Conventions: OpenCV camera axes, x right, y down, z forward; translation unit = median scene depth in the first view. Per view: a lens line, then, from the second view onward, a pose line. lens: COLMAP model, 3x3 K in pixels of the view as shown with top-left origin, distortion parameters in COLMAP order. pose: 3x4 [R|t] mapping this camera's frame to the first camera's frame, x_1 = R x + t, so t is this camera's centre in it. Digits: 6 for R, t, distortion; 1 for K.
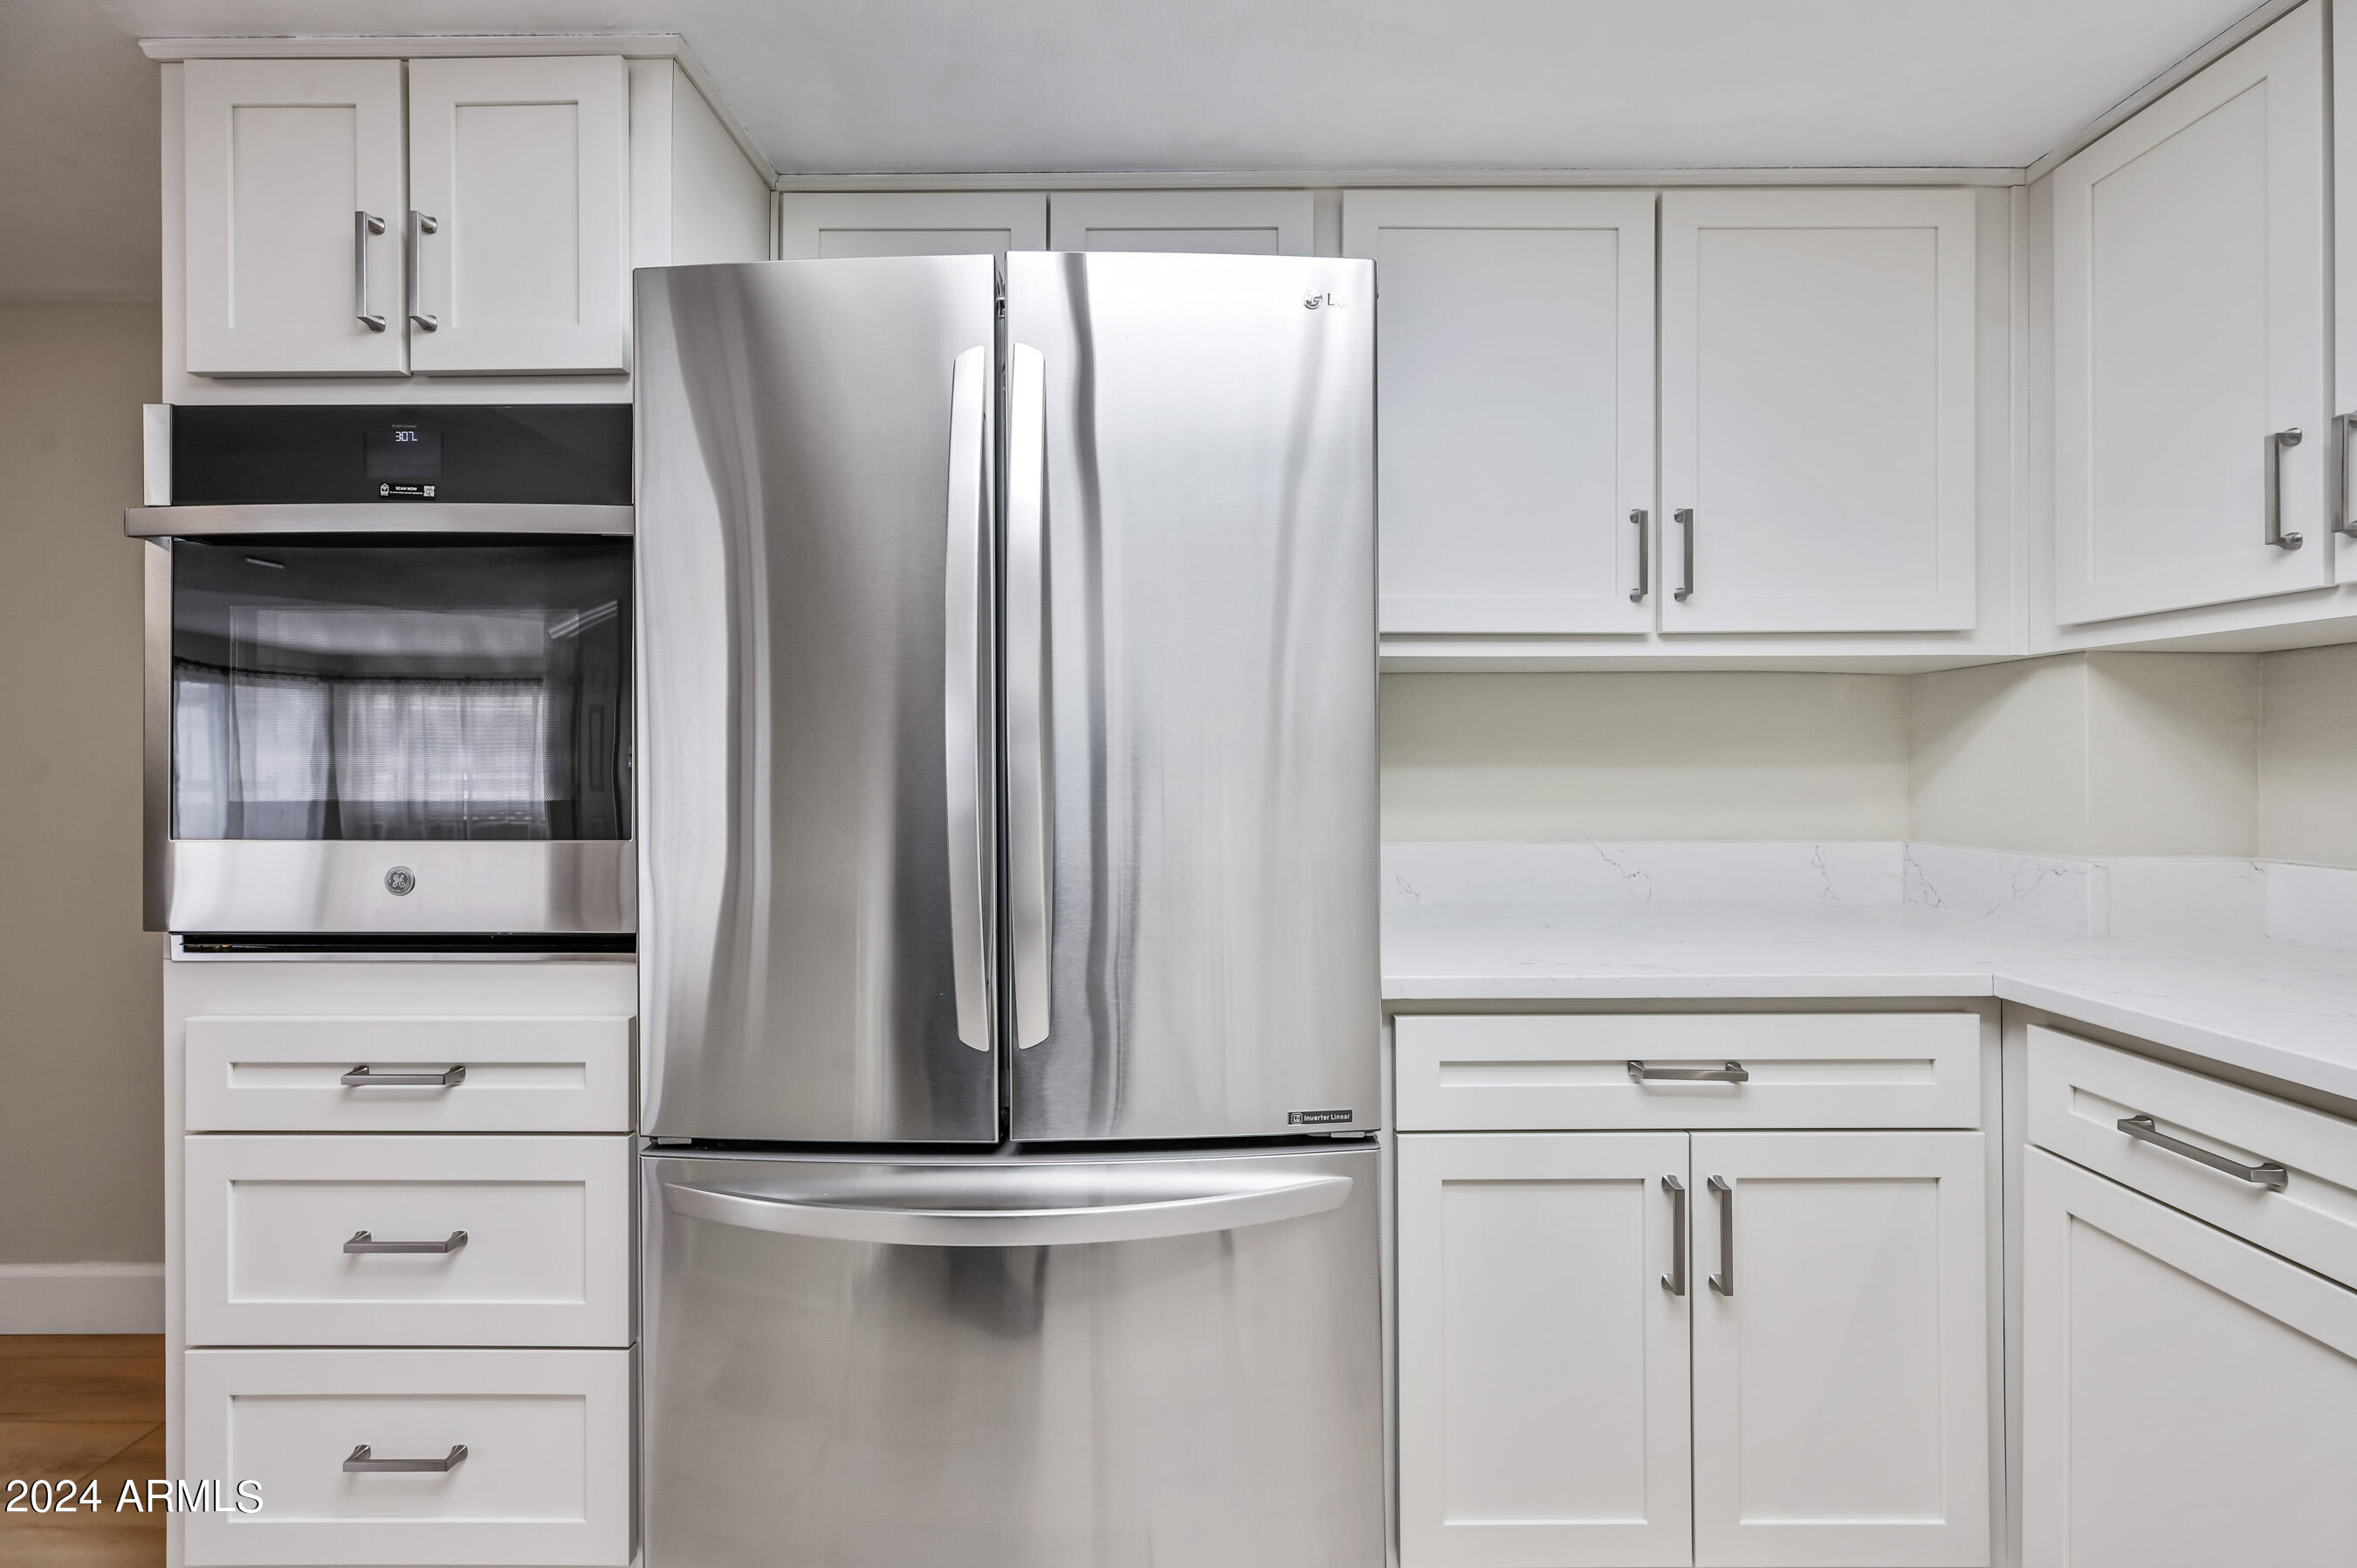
lens RADIAL K [[944.5, 0, 1183.3], [0, 944.5, 773.4], [0, 0, 1]] dist [-0.000478, 0.000073]
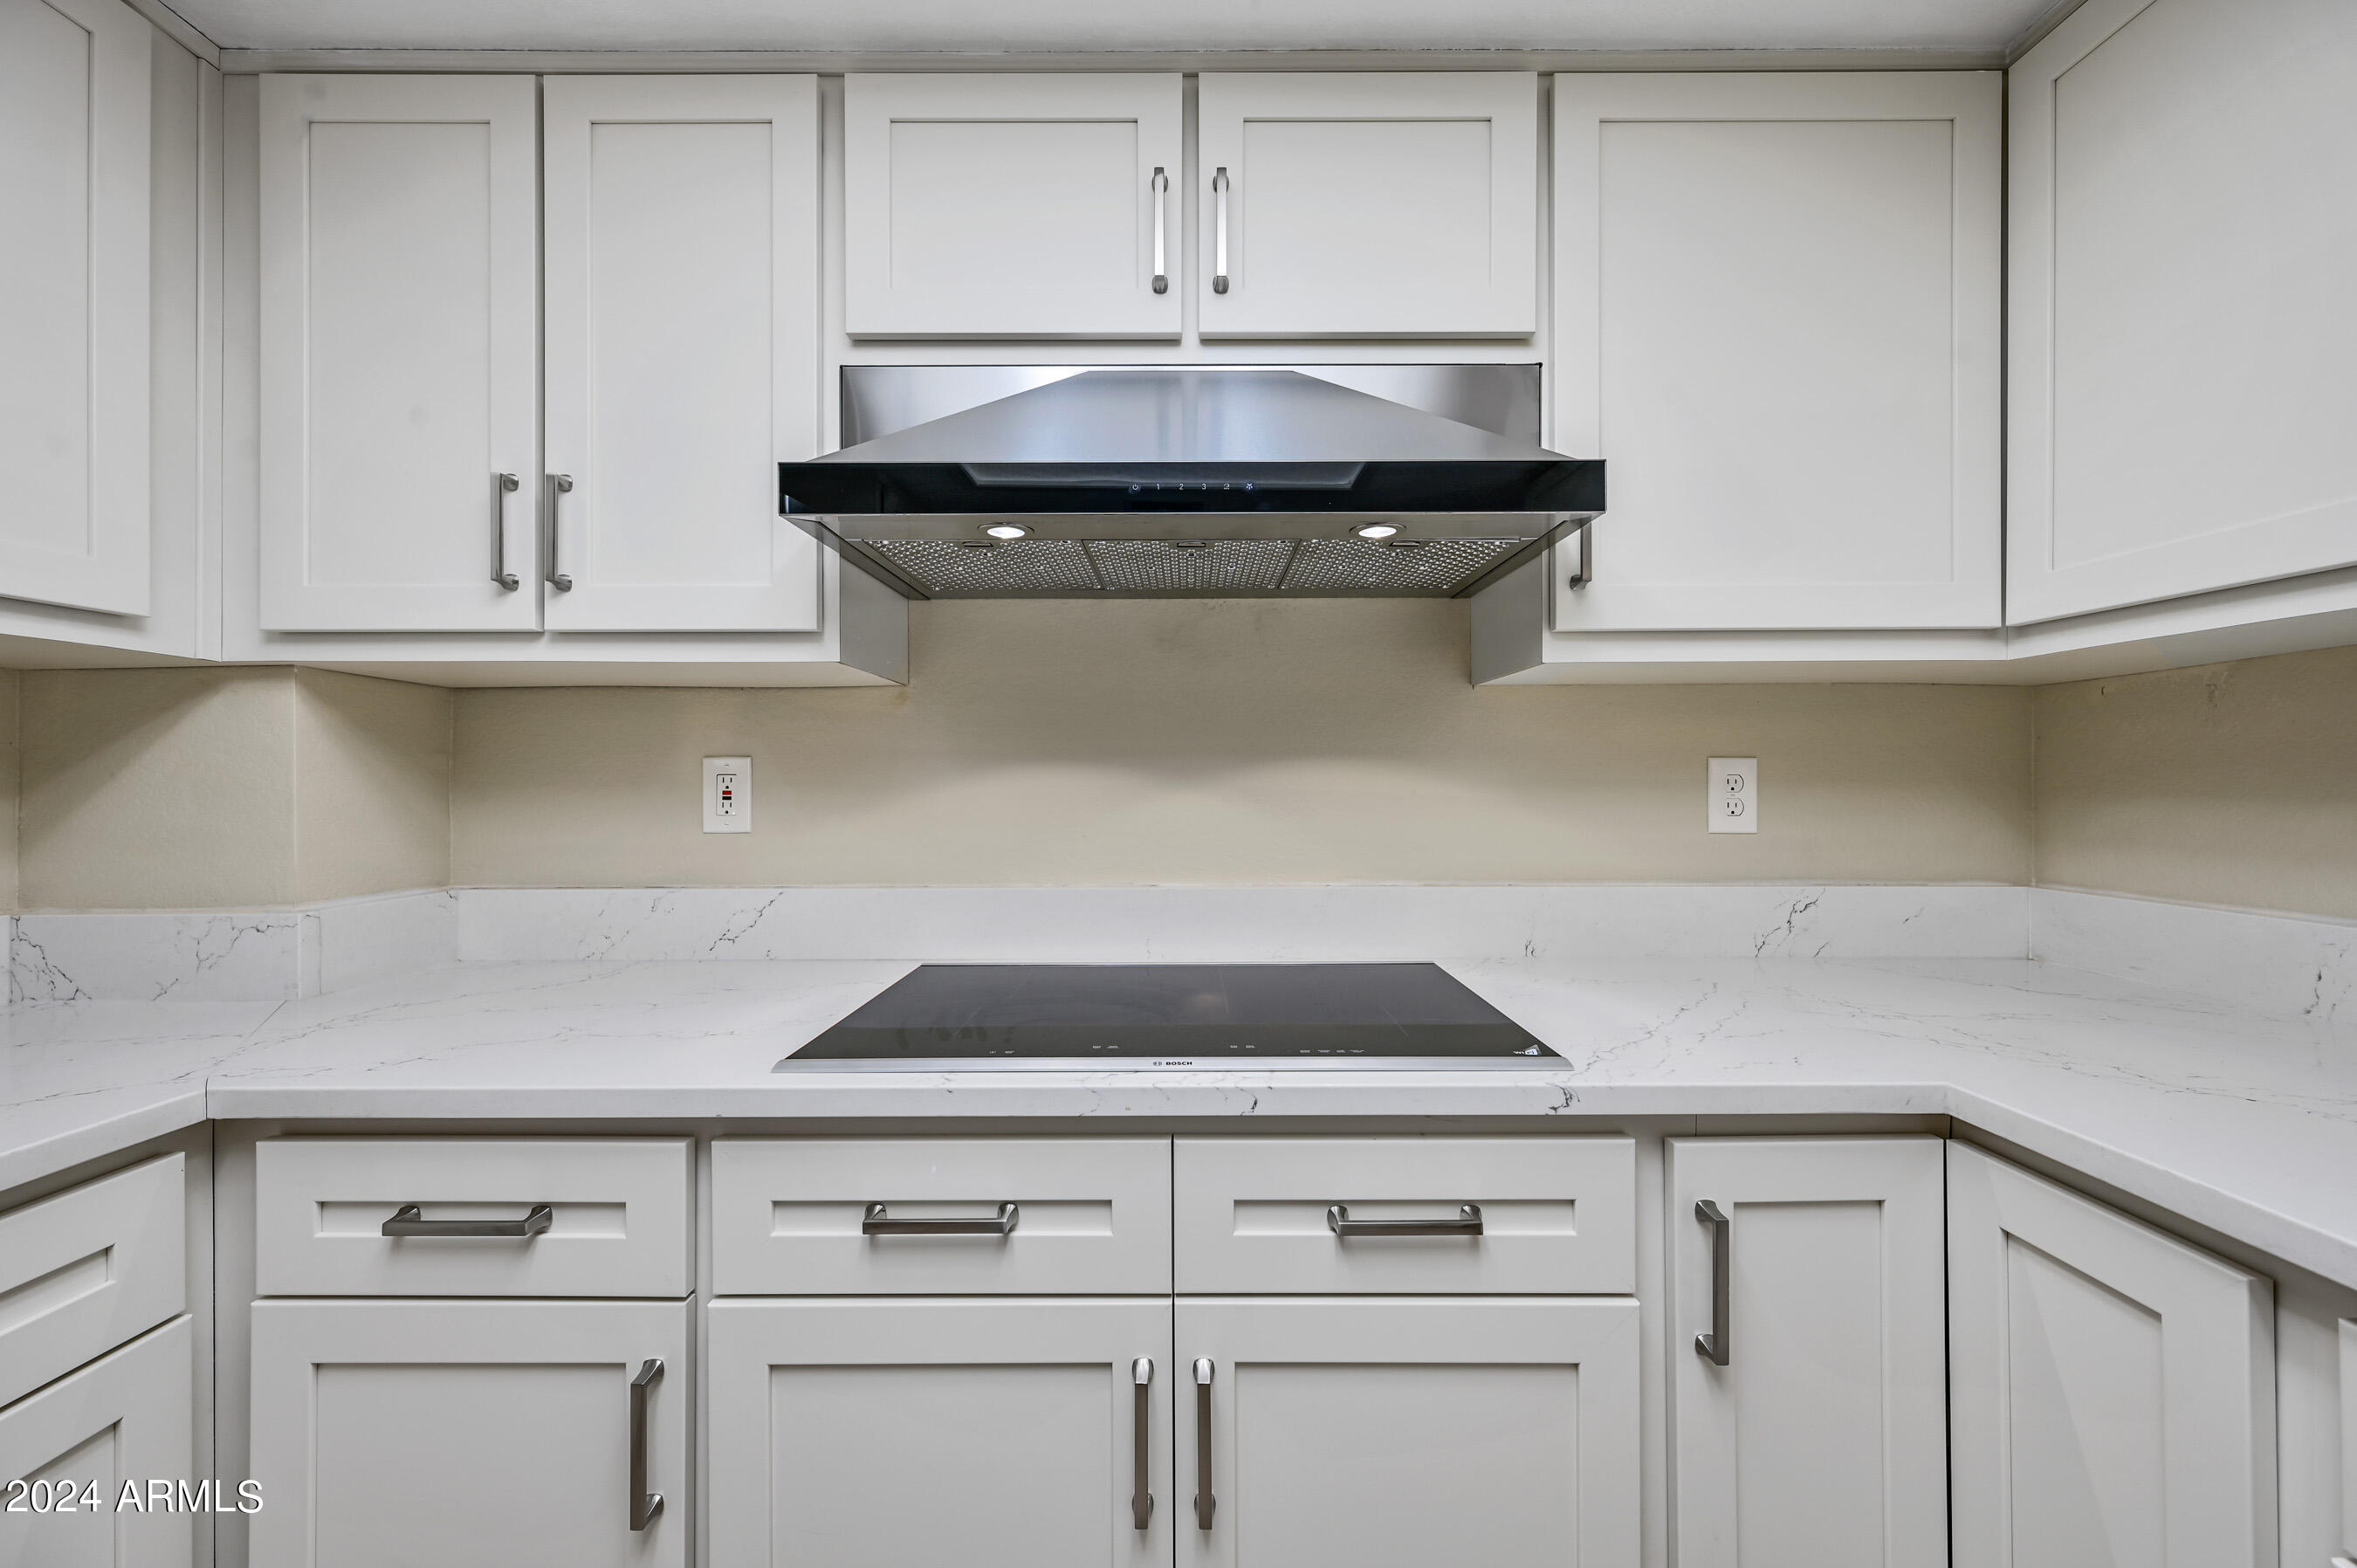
lens RADIAL K [[944.5, 0, 1198.2], [0, 944.5, 775.5], [0, 0, 1]] dist [-0.000478, 0.000073]
pose [[-0.004764, 0.012464, 0.999911, 0.122694], [0.016902, 0.999780, -0.012382, -0.006796], [-0.999846, 0.016841, -0.004973, 0.231374]]
